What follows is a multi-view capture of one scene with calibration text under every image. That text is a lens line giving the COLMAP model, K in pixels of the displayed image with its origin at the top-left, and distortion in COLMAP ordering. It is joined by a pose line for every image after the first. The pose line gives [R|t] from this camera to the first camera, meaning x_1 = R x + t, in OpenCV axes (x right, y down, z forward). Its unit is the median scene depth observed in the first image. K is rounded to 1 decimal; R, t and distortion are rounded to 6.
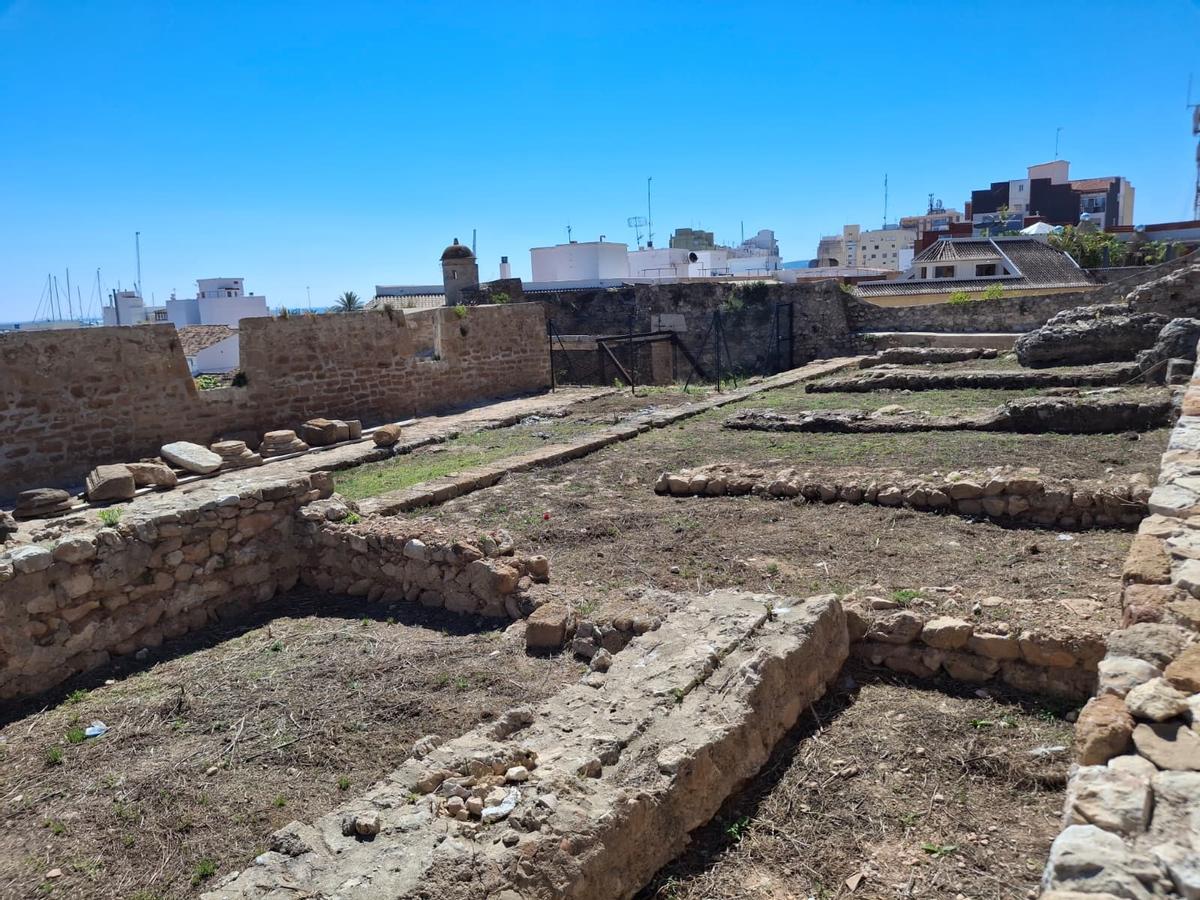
lens RADIAL K [[902.5, 0, 649.4], [0, 902.5, 403.3], [0, 0, 1]] dist [0.078682, -0.155187]
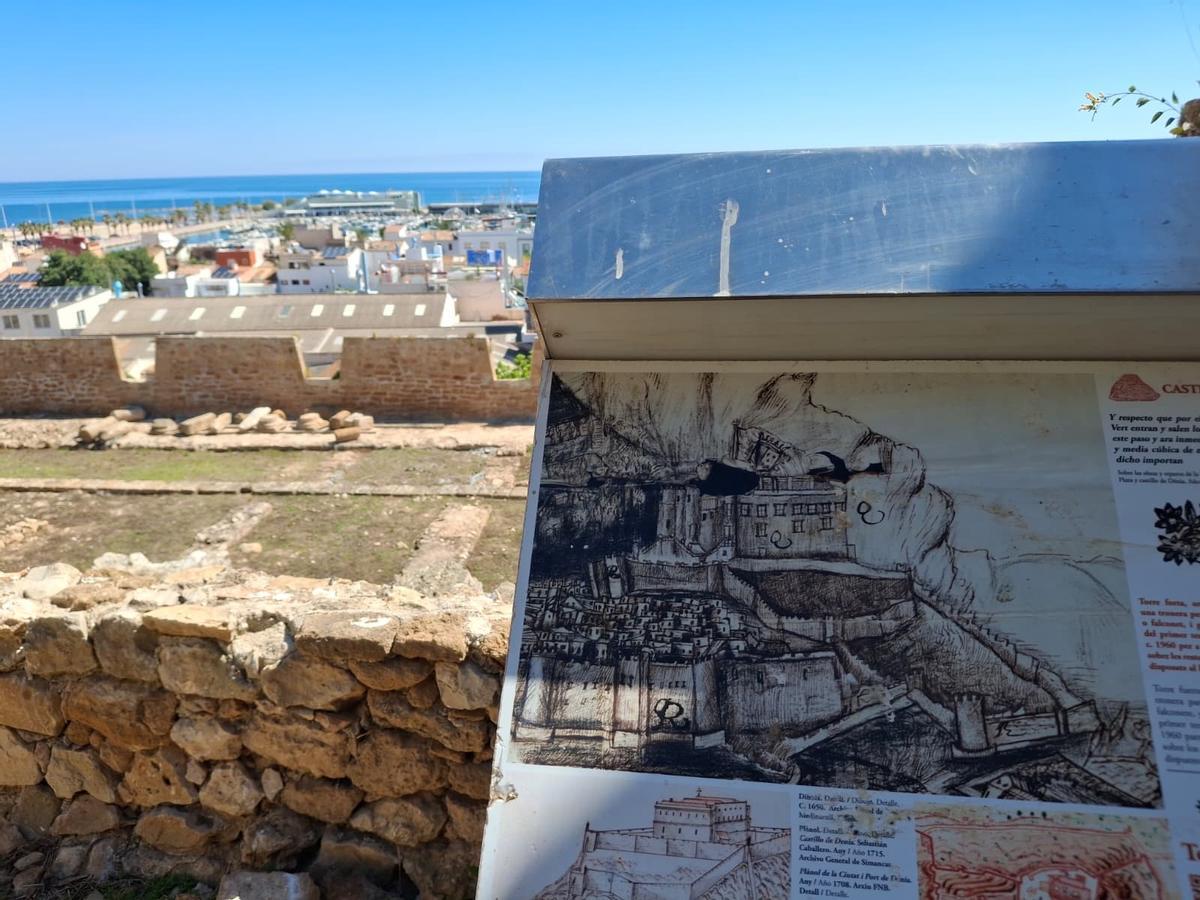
lens RADIAL K [[902.5, 0, 600.8], [0, 902.5, 478.7], [0, 0, 1]] dist [0.078682, -0.155187]
pose [[0.411996, 0.335661, -0.847108, 1.052346], [-0.121916, 0.941624, 0.313818, -0.373471], [0.902993, -0.026015, 0.428868, 0.655175]]
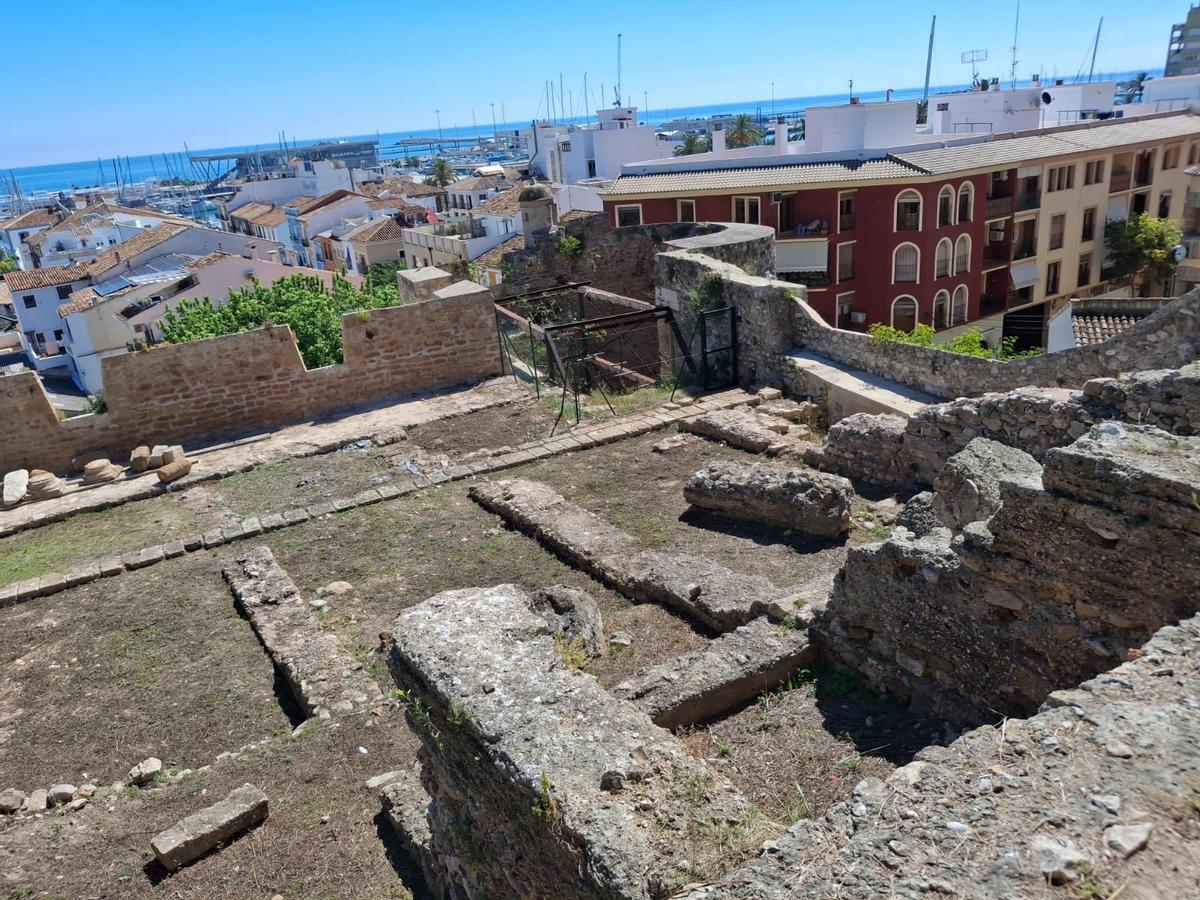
lens RADIAL K [[902.5, 0, 606.5], [0, 902.5, 447.2], [0, 0, 1]] dist [0.078682, -0.155187]
pose [[0.858644, 0.157330, -0.487829, 0.701956], [-0.025470, 0.963649, 0.265956, -0.294792], [0.511938, -0.215937, 0.831439, 0.265764]]
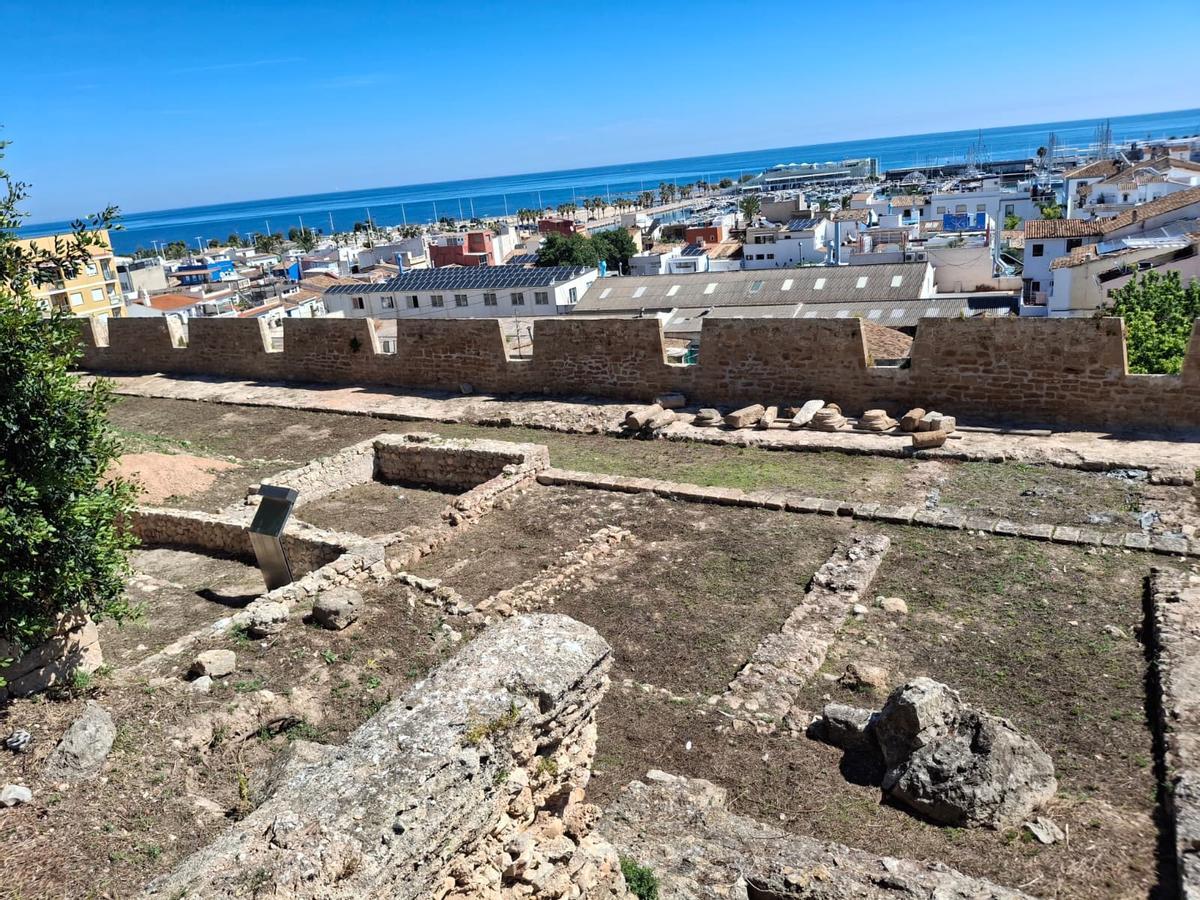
lens RADIAL K [[902.5, 0, 593.8], [0, 902.5, 462.6], [0, 0, 1]] dist [0.078682, -0.155187]
pose [[-0.032627, 0.360727, -0.932101, 0.779606], [-0.032865, 0.931706, 0.361725, -0.323364], [0.998927, 0.042435, -0.018544, 0.515472]]
